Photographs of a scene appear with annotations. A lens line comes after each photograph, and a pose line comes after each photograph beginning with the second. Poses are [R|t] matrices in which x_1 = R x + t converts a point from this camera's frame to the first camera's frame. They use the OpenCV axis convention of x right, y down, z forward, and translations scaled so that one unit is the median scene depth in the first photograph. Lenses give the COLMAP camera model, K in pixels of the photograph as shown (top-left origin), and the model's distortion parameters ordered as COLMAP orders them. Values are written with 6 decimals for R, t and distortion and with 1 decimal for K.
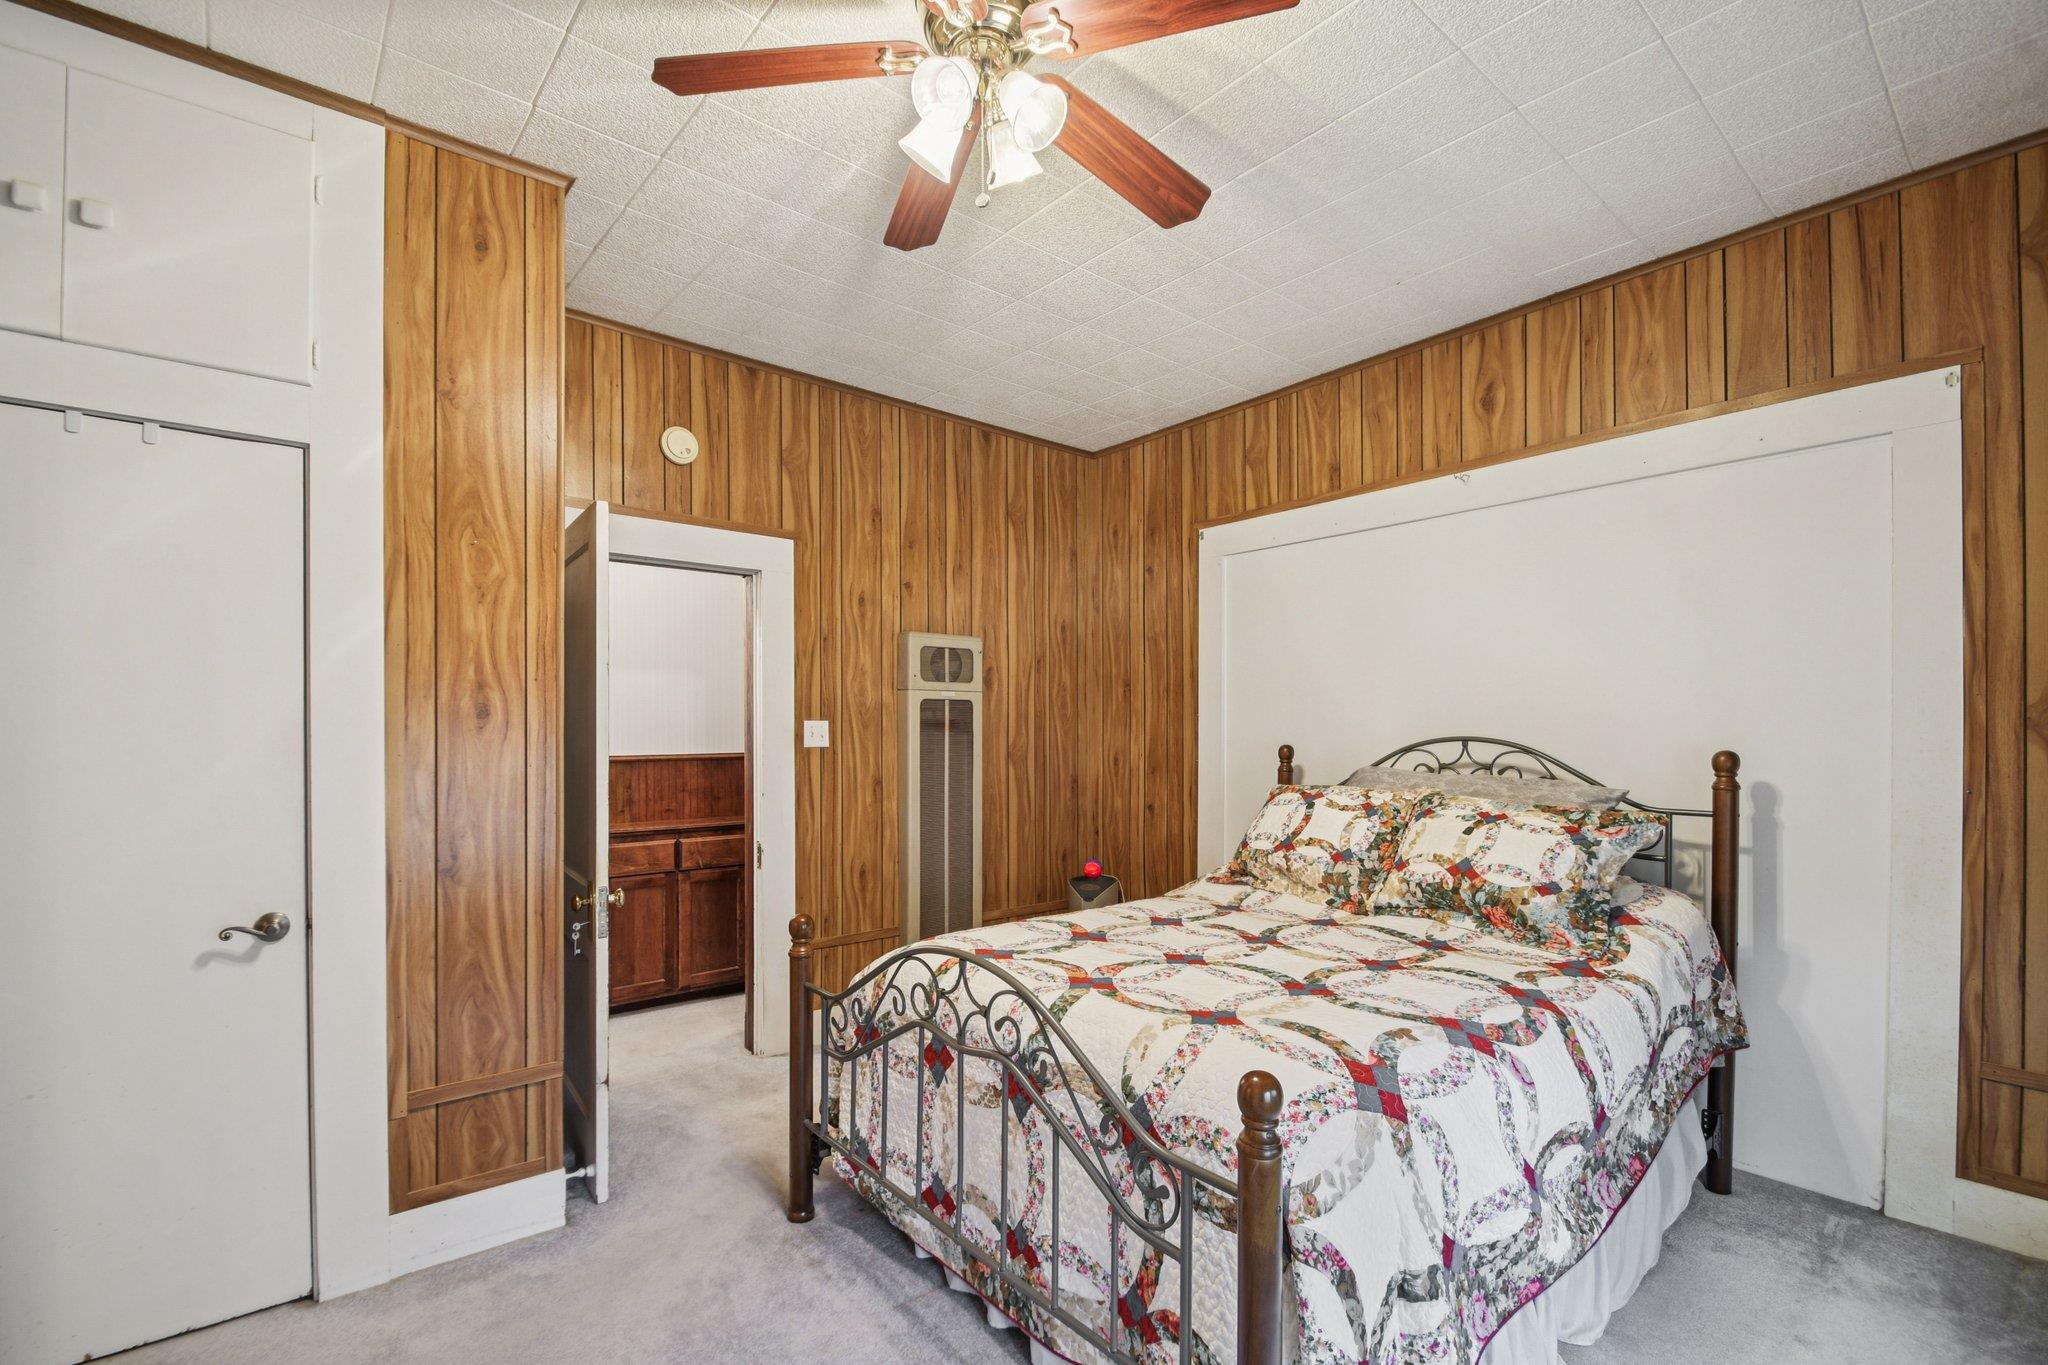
lens RADIAL K [[889.2, 0, 1022.0], [0, 889.2, 737.3], [0, 0, 1]] dist [0.003336, -0.013875]
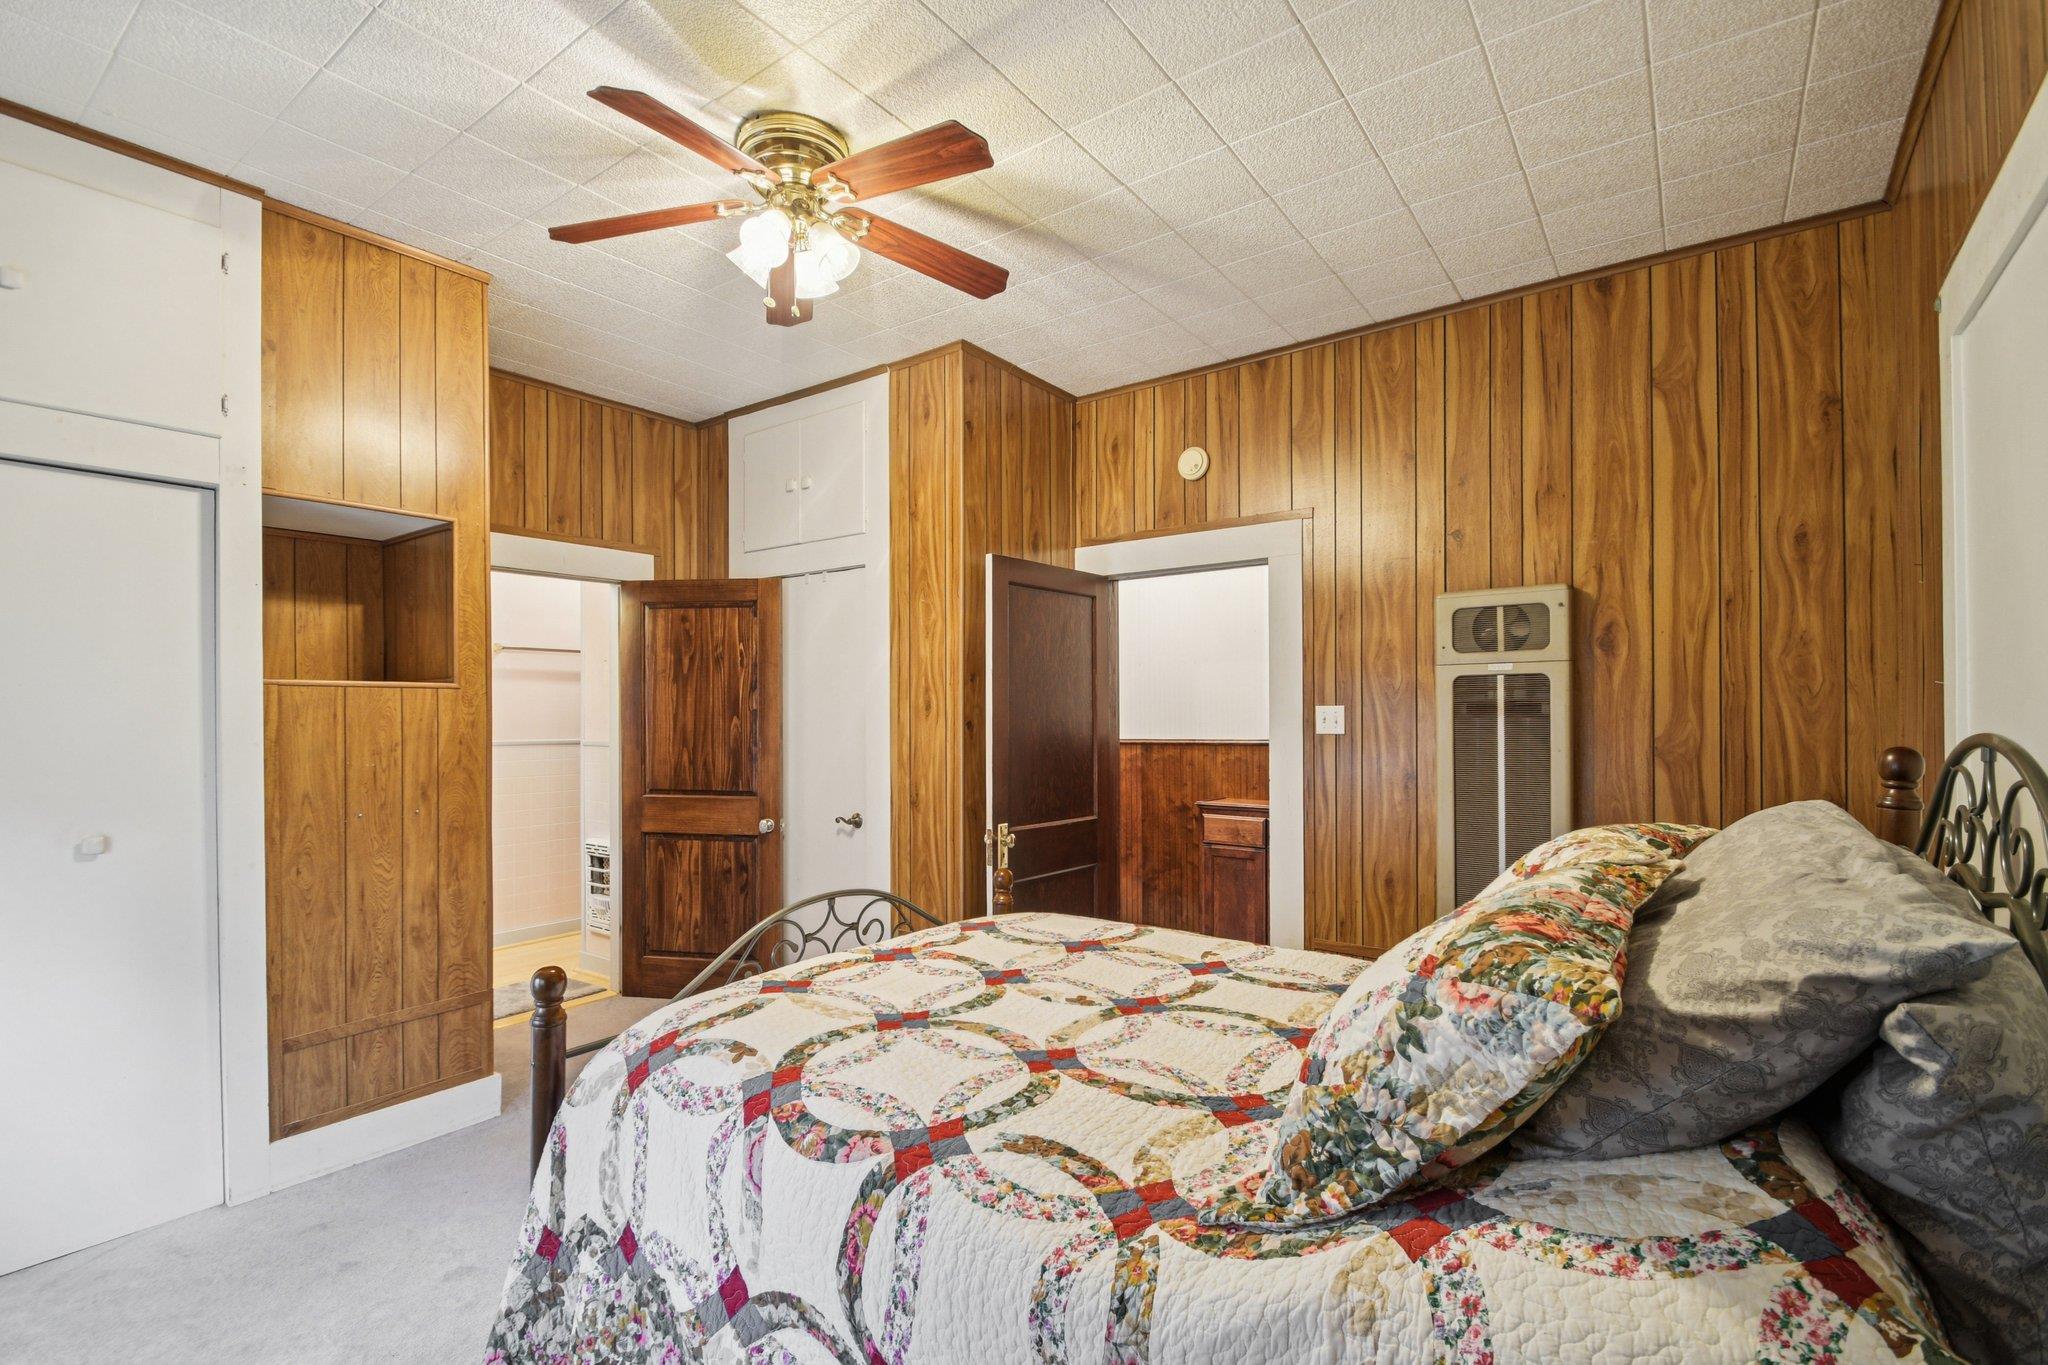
lens RADIAL K [[913.9, 0, 1026.9], [0, 913.9, 716.7], [0, 0, 1]] dist [0.012227, -0.015529]
pose [[0.253355, -0.000213, -0.967373, 0.964887], [-0.003261, 0.999994, -0.001075, -0.007748], [0.967368, 0.003427, 0.253353, 0.710790]]
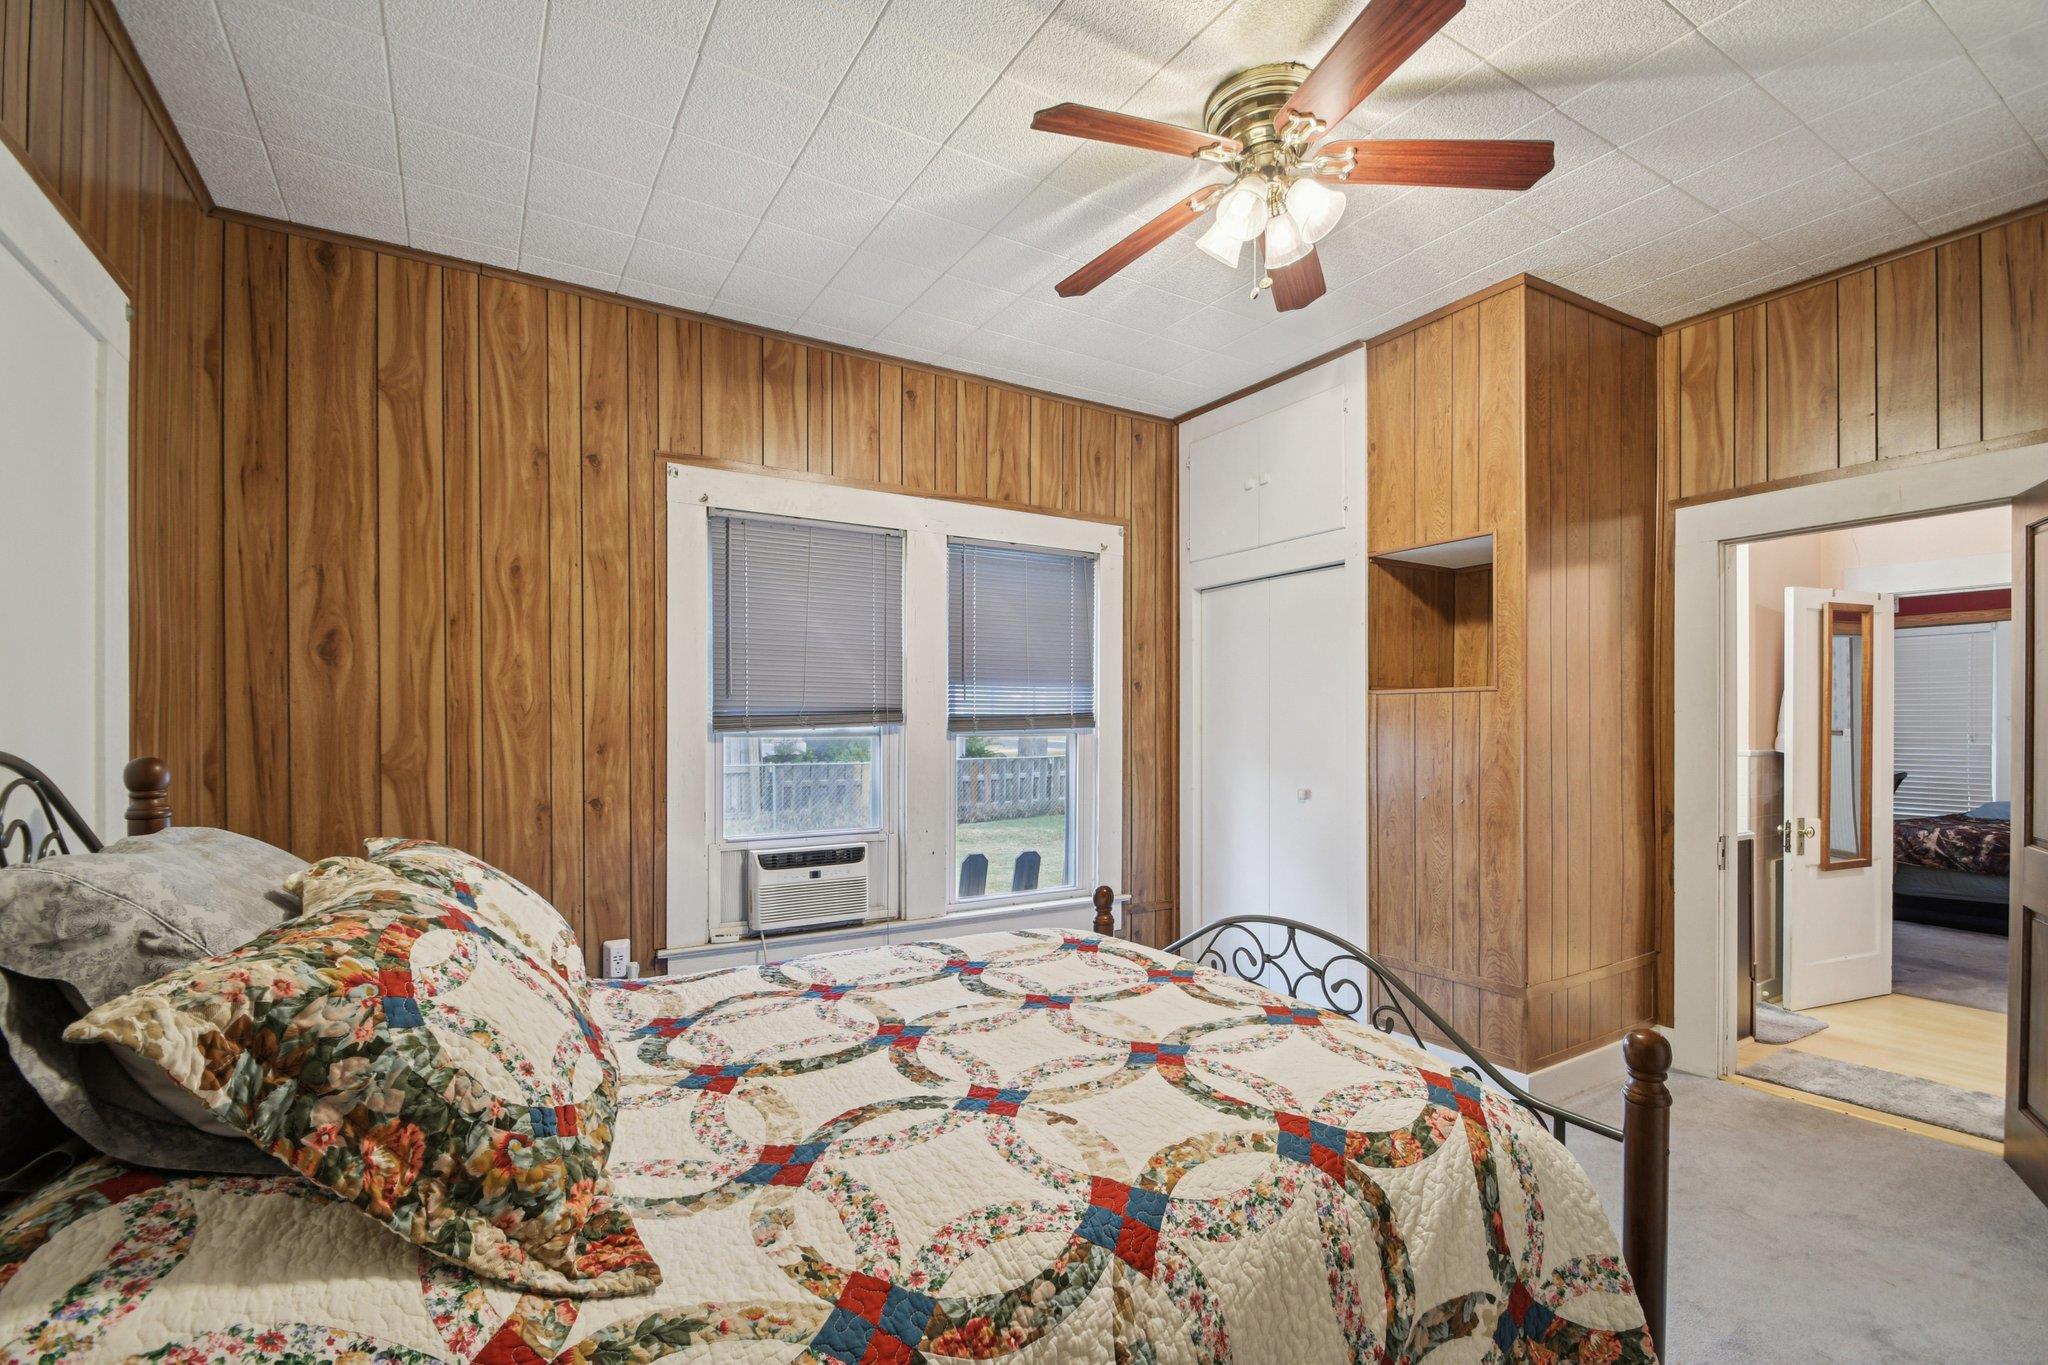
lens RADIAL K [[913.9, 0, 1026.9], [0, 913.9, 716.7], [0, 0, 1]] dist [0.012227, -0.015529]
pose [[-0.990869, 0.005175, 0.134732, 0.078560], [0.005405, 0.999984, 0.001339, -0.012997], [-0.134723, 0.002056, -0.990881, 1.654596]]
